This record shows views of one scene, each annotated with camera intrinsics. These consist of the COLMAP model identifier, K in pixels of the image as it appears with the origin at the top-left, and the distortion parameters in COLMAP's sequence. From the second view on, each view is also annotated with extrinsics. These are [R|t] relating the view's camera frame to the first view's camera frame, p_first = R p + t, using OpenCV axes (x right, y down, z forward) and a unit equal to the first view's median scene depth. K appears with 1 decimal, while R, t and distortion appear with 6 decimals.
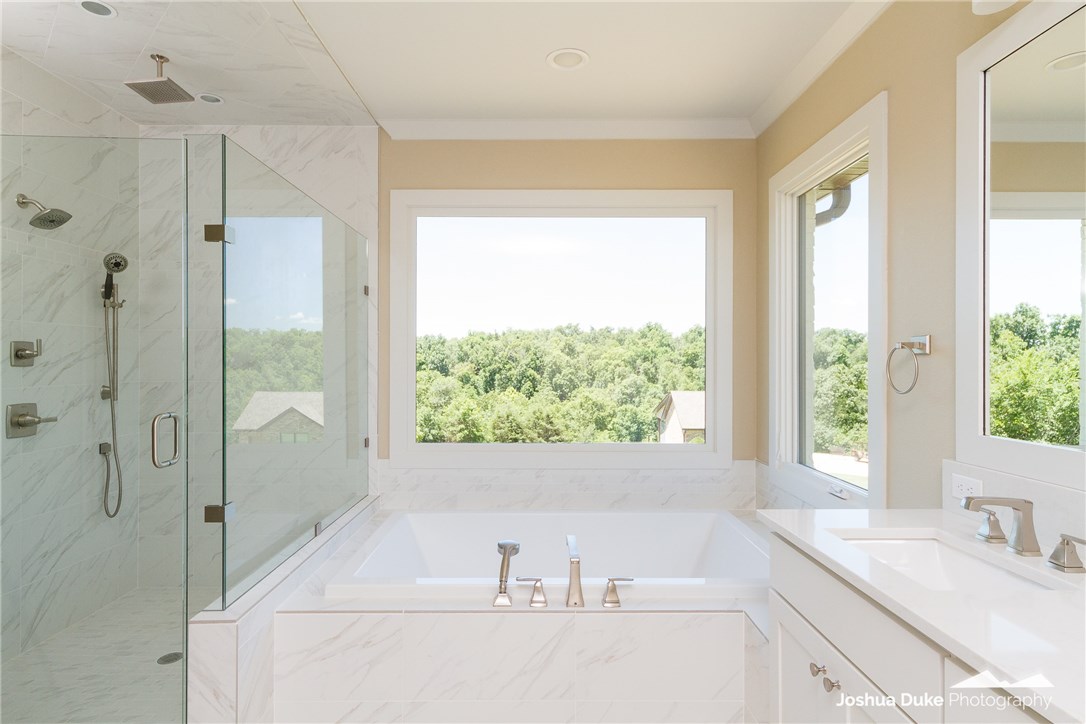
lens RADIAL K [[602.0, 0, 542.4], [0, 602.0, 363.4], [0, 0, 1]] dist [0.014816, 0.001279]
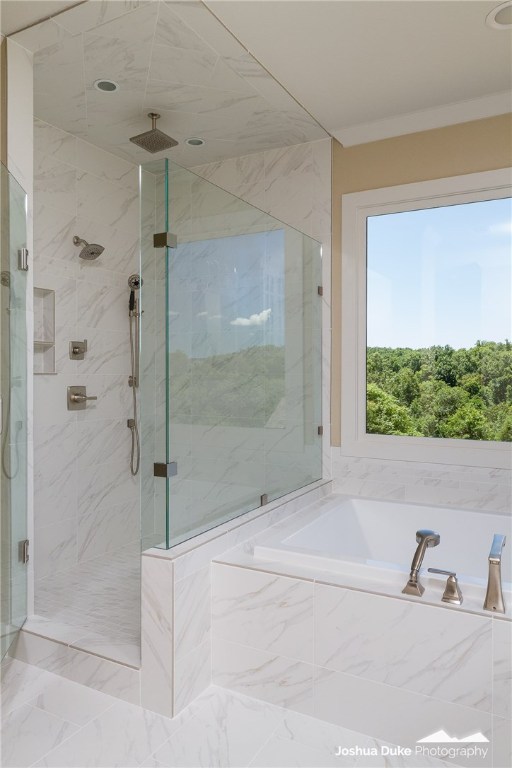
lens RADIAL K [[558.6, 0, 255.8], [0, 558.6, 379.9], [0, 0, 1]] dist [0.002401, 0.008454]
pose [[0.870750, 0.002178, -0.491721, 0.119419], [0.000448, 0.999986, 0.005223, 0.040088], [0.491726, -0.004769, 0.870737, 0.074211]]
